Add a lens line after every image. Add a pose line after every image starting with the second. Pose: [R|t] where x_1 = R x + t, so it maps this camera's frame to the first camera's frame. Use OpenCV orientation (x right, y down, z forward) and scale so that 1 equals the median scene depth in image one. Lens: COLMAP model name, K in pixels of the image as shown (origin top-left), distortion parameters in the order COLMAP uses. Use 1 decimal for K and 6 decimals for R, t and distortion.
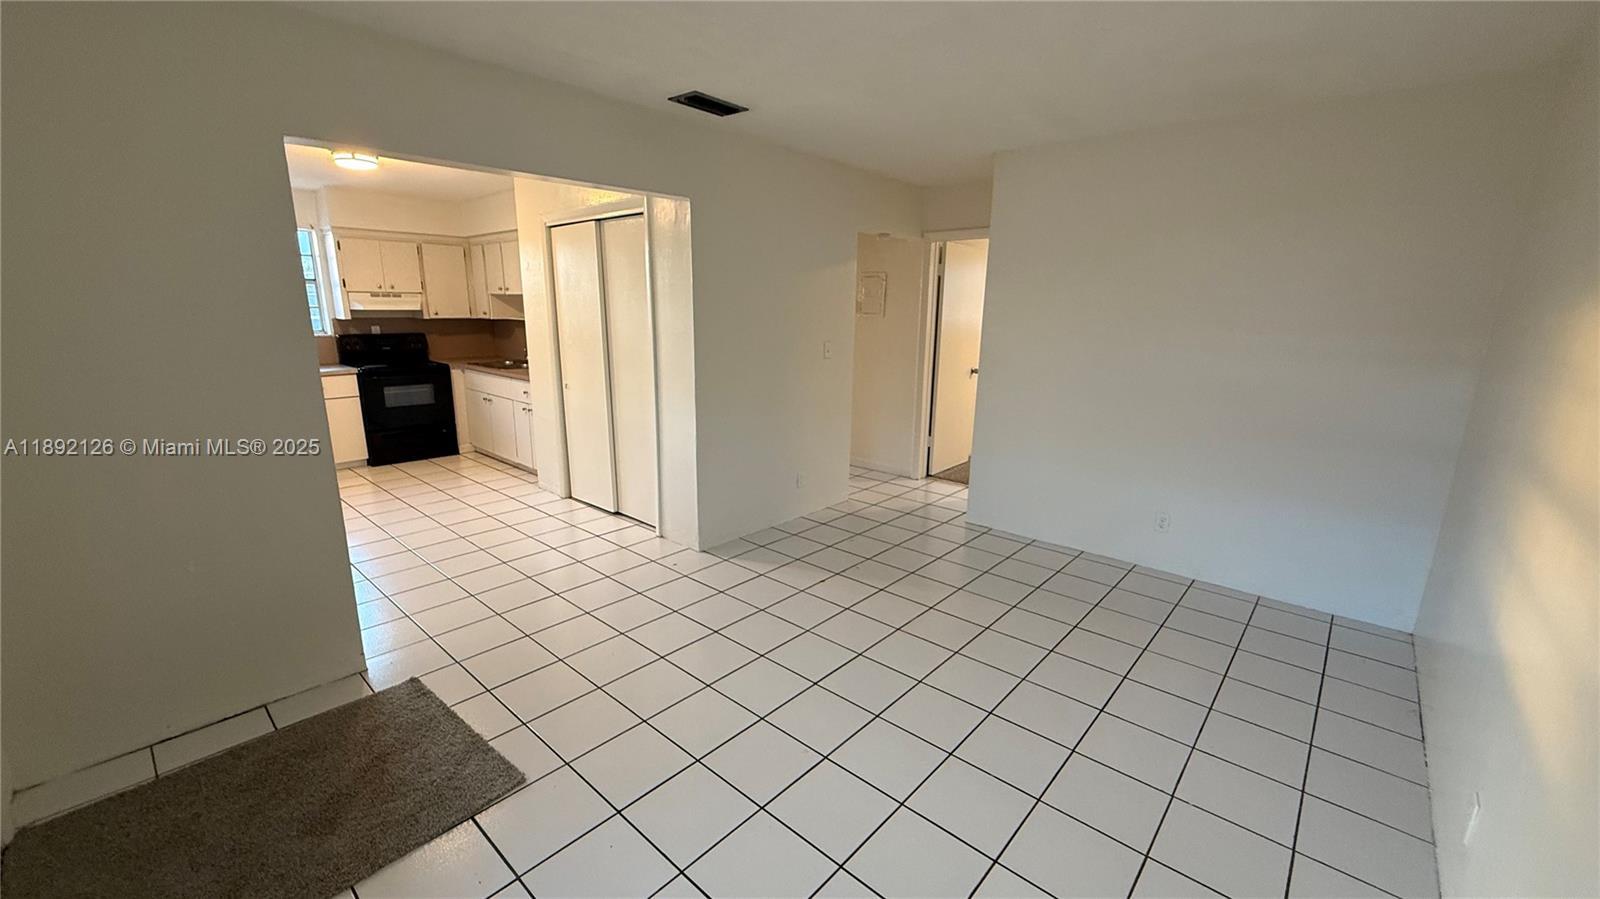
lens RADIAL K [[669.6, 0, 760.4], [0, 669.6, 431.9], [0, 0, 1]] dist [0.057968, -0.000037]
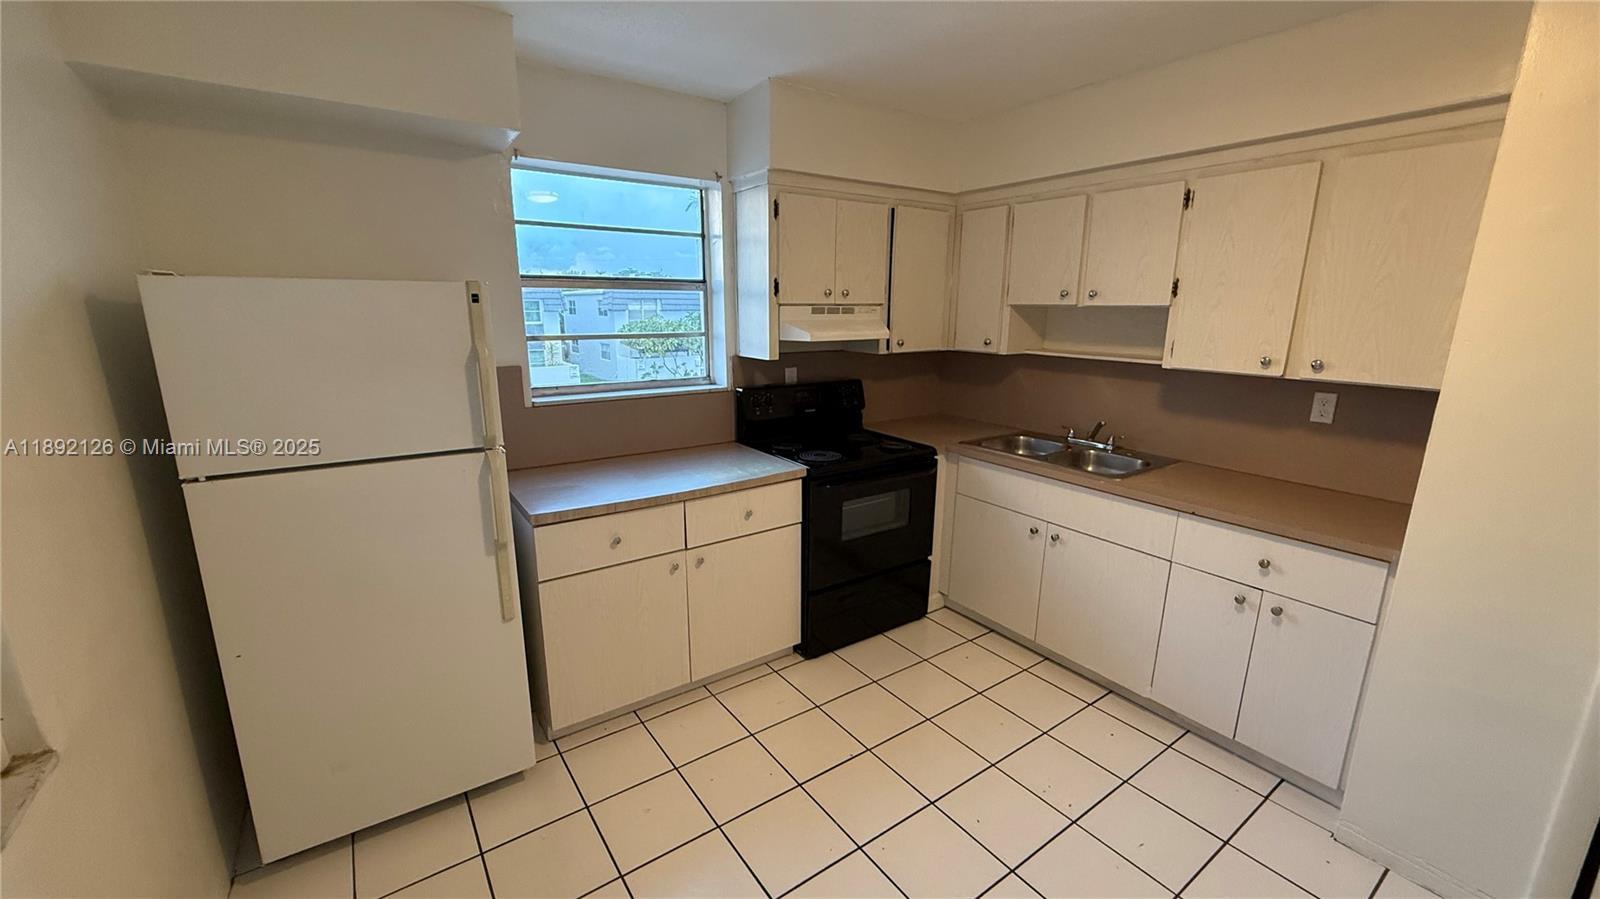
lens RADIAL K [[634.8, 0, 800.0], [0, 634.8, 449.5], [0, 0, 1]] dist [0.000034, -0.000156]
pose [[0.976407, 0.040059, -0.212191, -0.461697], [-0.035924, 0.999083, 0.023309, -0.106284], [0.212930, -0.015136, 0.976950, 0.530290]]
